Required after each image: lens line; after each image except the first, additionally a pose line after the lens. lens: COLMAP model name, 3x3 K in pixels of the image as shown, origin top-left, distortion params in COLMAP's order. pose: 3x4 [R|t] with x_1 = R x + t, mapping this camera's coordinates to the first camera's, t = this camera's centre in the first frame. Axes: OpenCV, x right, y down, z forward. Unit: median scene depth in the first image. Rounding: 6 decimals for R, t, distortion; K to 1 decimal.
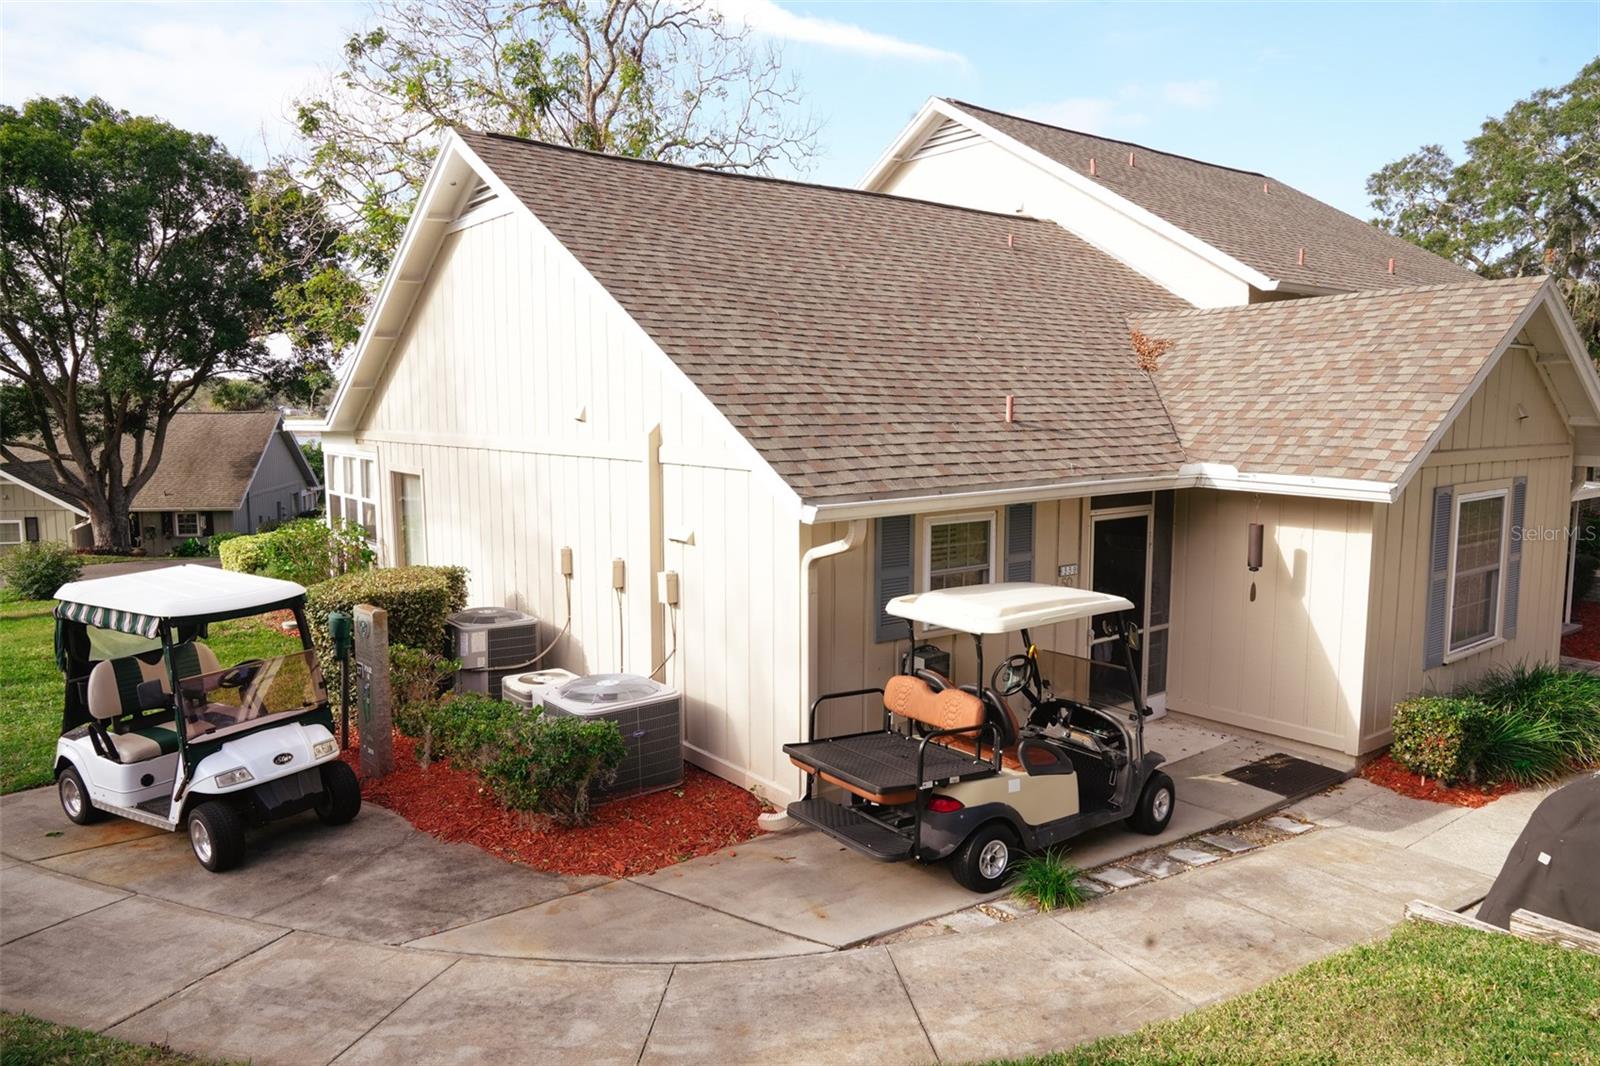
lens RADIAL K [[1068.8, 0, 802.3], [0, 1068.8, 530.6], [0, 0, 1]] dist [-0.027224, 0.008816]
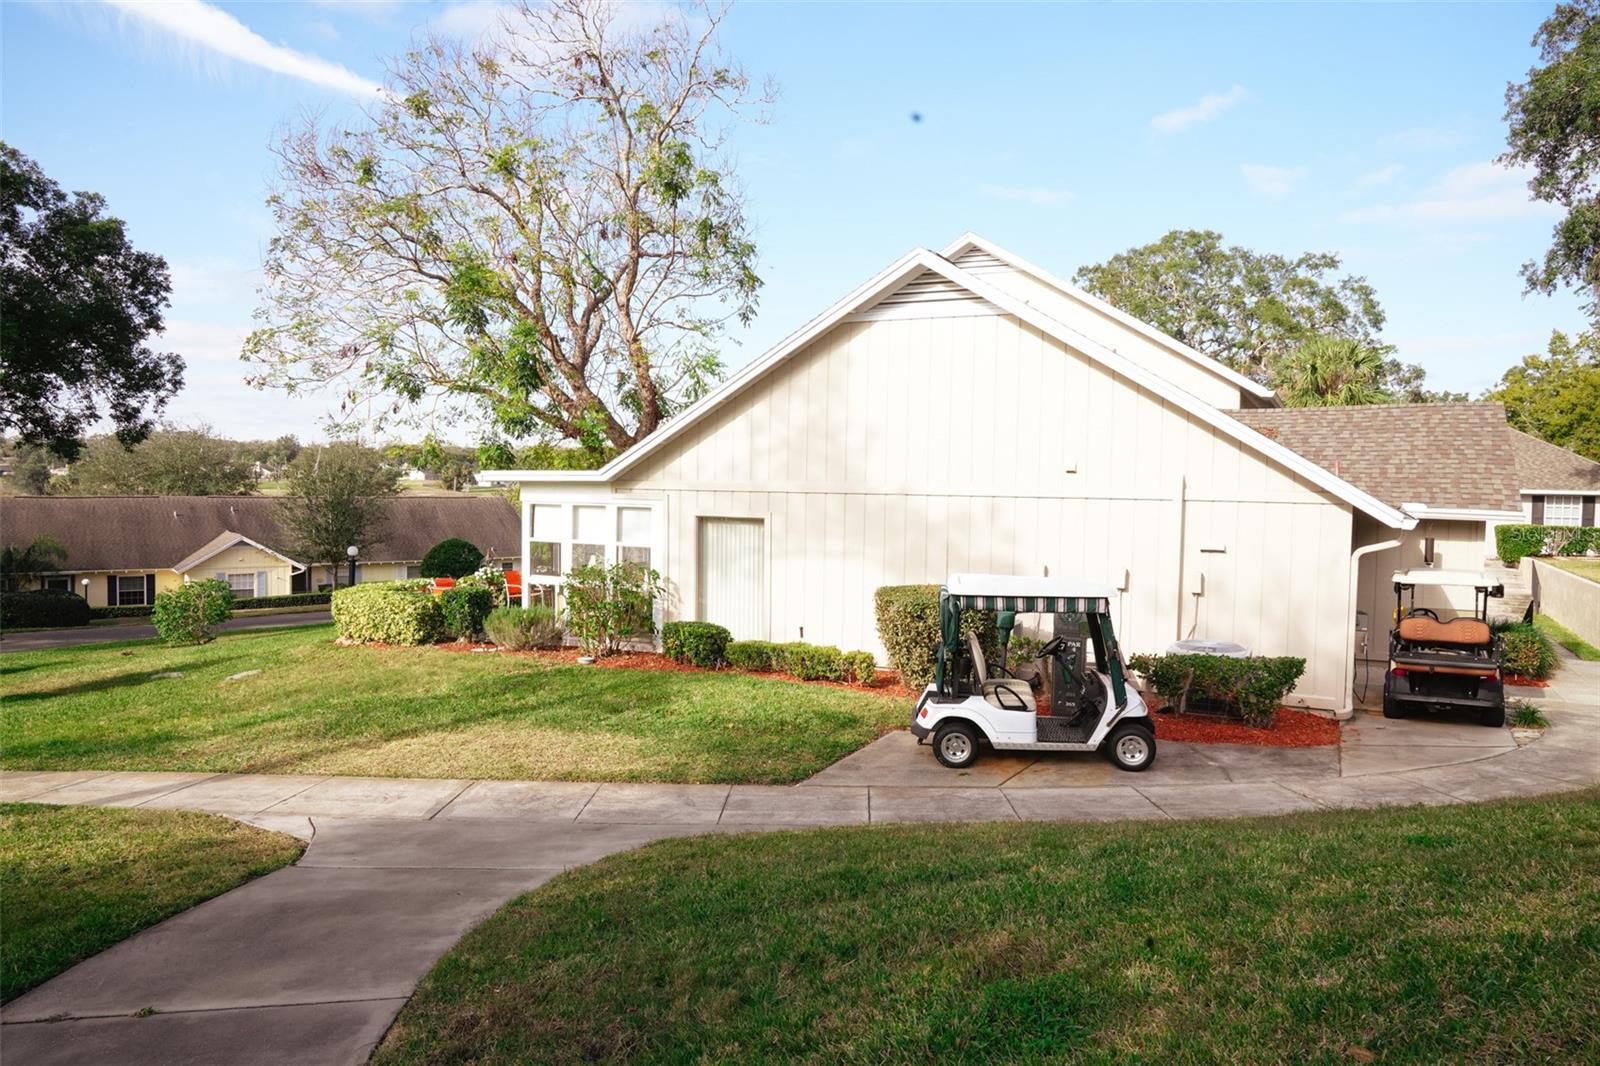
lens RADIAL K [[1068.8, 0, 797.9], [0, 1068.8, 539.8], [0, 0, 1]] dist [-0.027224, 0.008816]
pose [[0.906512, -0.012681, 0.421990, -1.663894], [0.033921, 0.998505, -0.042864, 0.048719], [-0.420815, 0.053171, 0.905587, -0.169089]]
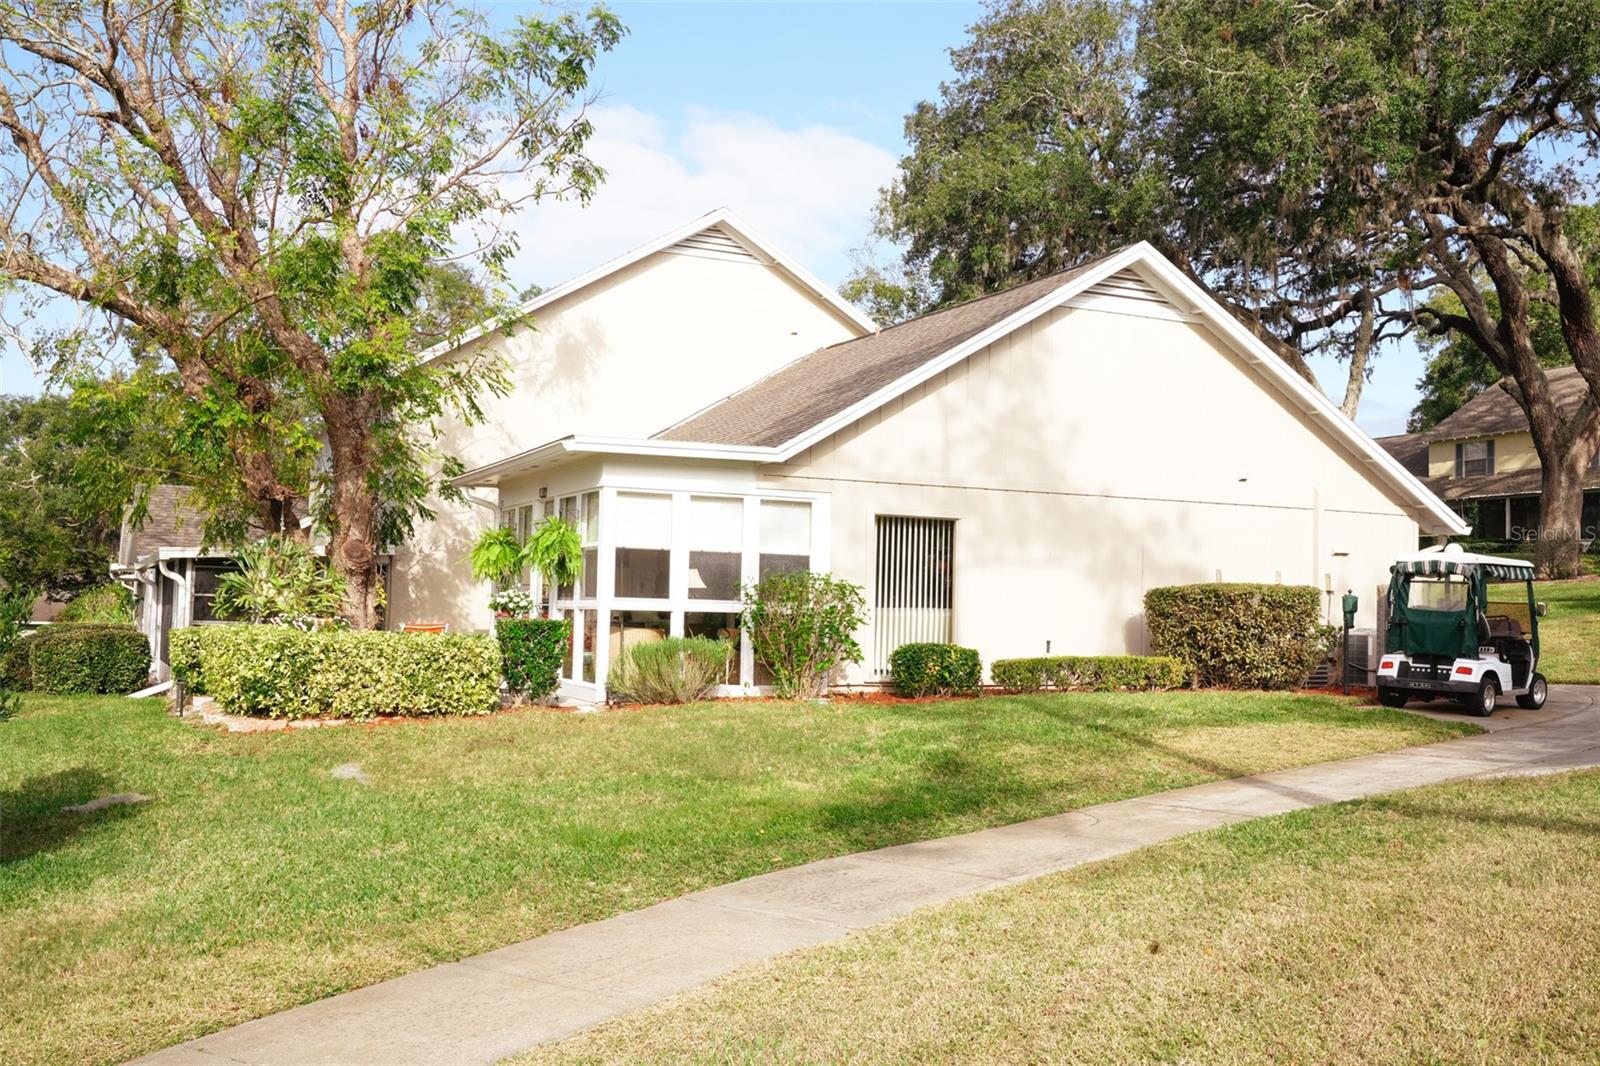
lens RADIAL K [[1567.5, 0, 799.2], [0, 1567.5, 531.0], [0, 0, 1]] dist [0.003729, 0.000000]
pose [[0.218363, 0.064096, 0.973760, -3.608112], [0.093407, 0.991886, -0.086236, 0.138055], [-0.971387, 0.109787, 0.210605, 1.703331]]
